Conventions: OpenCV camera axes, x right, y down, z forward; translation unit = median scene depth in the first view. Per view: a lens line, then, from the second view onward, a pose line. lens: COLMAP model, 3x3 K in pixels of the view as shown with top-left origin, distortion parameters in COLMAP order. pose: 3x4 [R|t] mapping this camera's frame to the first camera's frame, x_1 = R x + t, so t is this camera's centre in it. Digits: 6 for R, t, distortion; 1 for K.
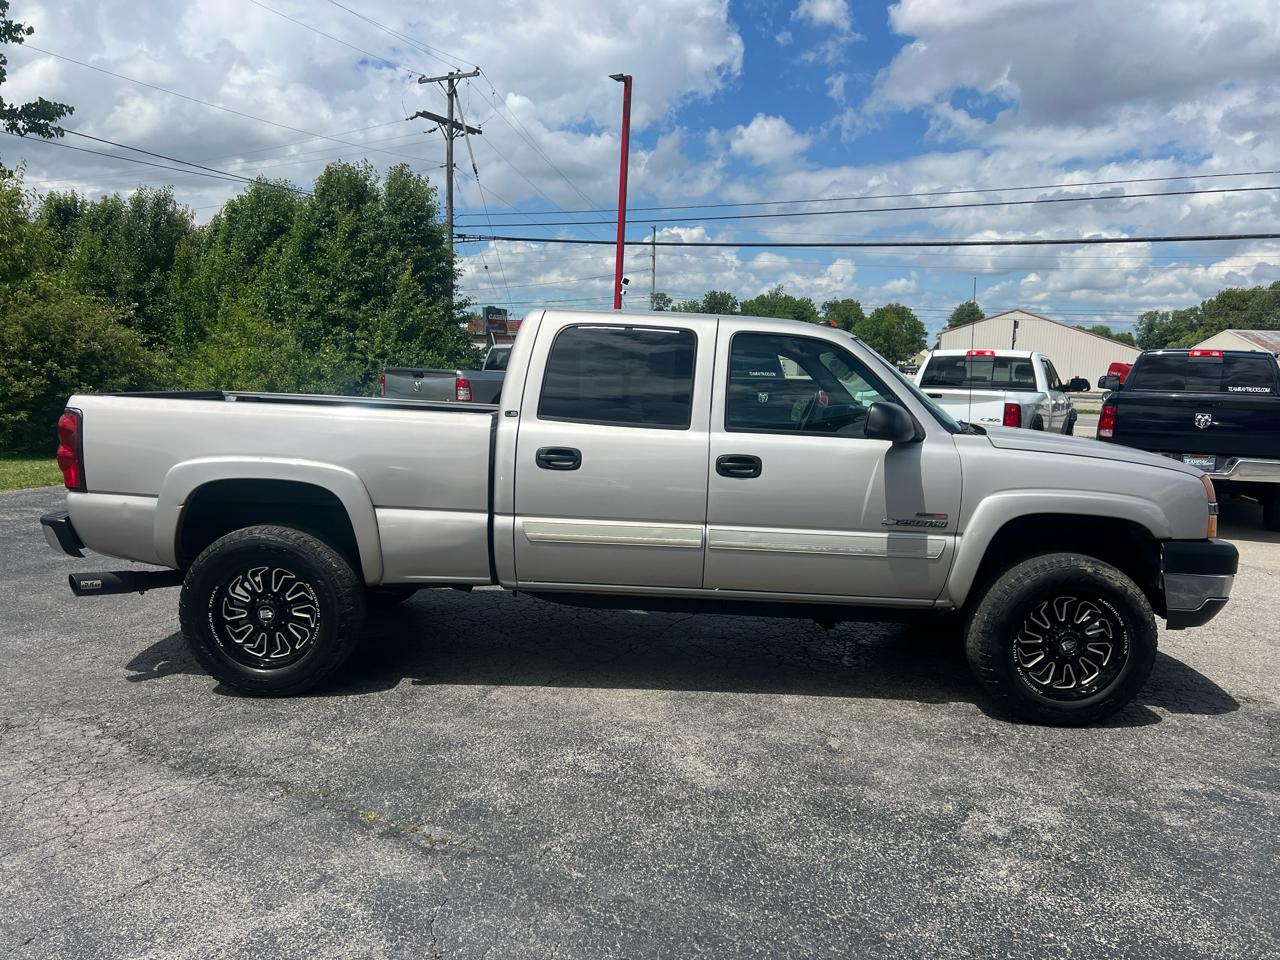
lens RADIAL K [[951.3, 0, 640.0], [0, 951.3, 480.0], [0, 0, 1]] dist [0.047024, -0.061276]
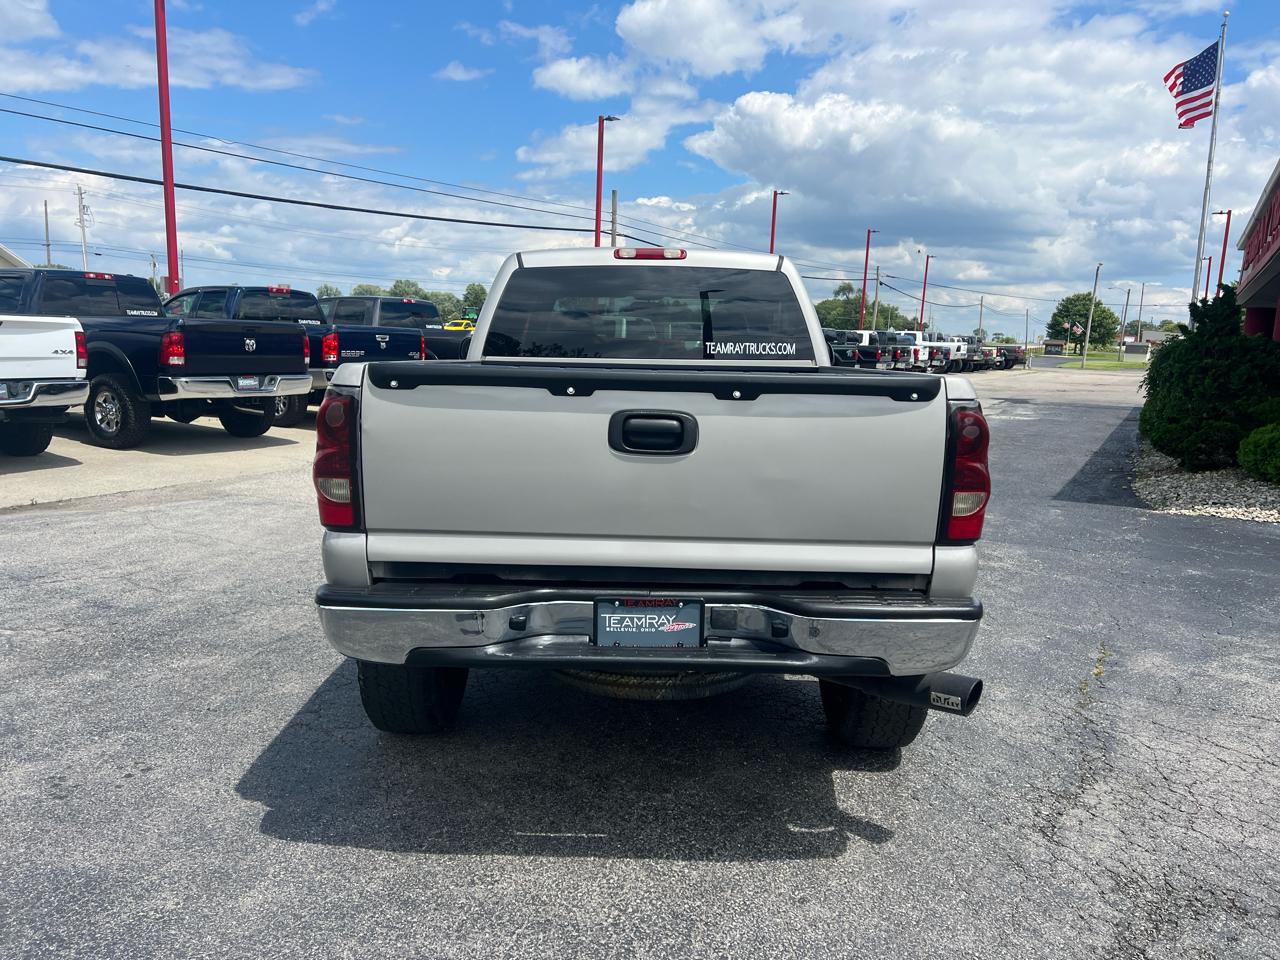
lens RADIAL K [[951.3, 0, 640.0], [0, 951.3, 480.0], [0, 0, 1]] dist [0.047024, -0.061276]
pose [[0.004990, -0.176544, 0.984280, -1.266435], [0.081287, 0.981107, 0.175563, -0.159164], [-0.996678, 0.079133, 0.019246, 1.303430]]
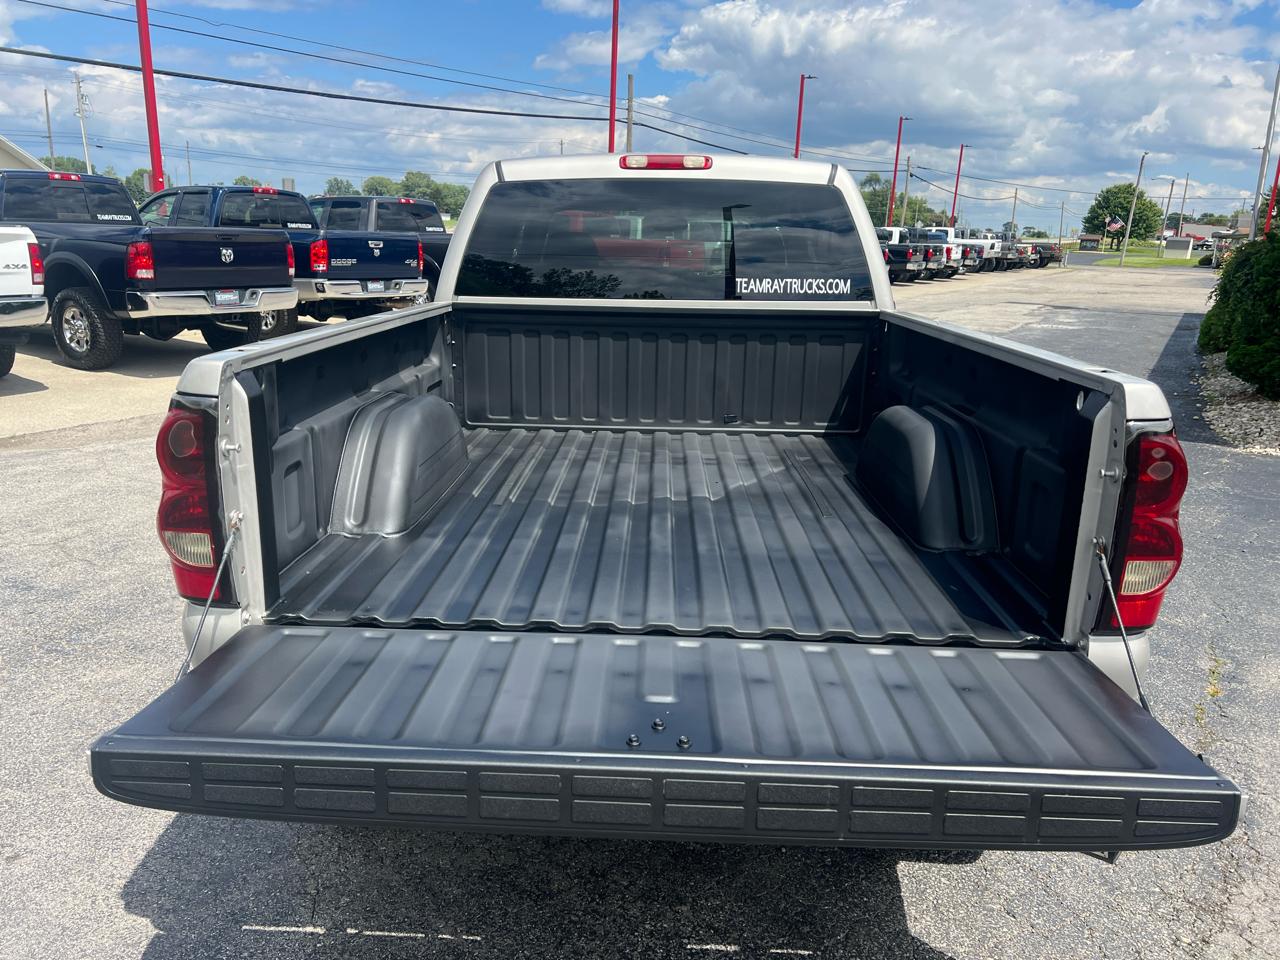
lens RADIAL K [[951.3, 0, 640.0], [0, 951.3, 480.0], [0, 0, 1]] dist [0.047024, -0.061276]
pose [[0.024418, -0.279666, 0.959787, -1.040401], [0.083154, 0.957314, 0.276830, -0.187733], [-0.996238, 0.073050, 0.046631, 1.295833]]
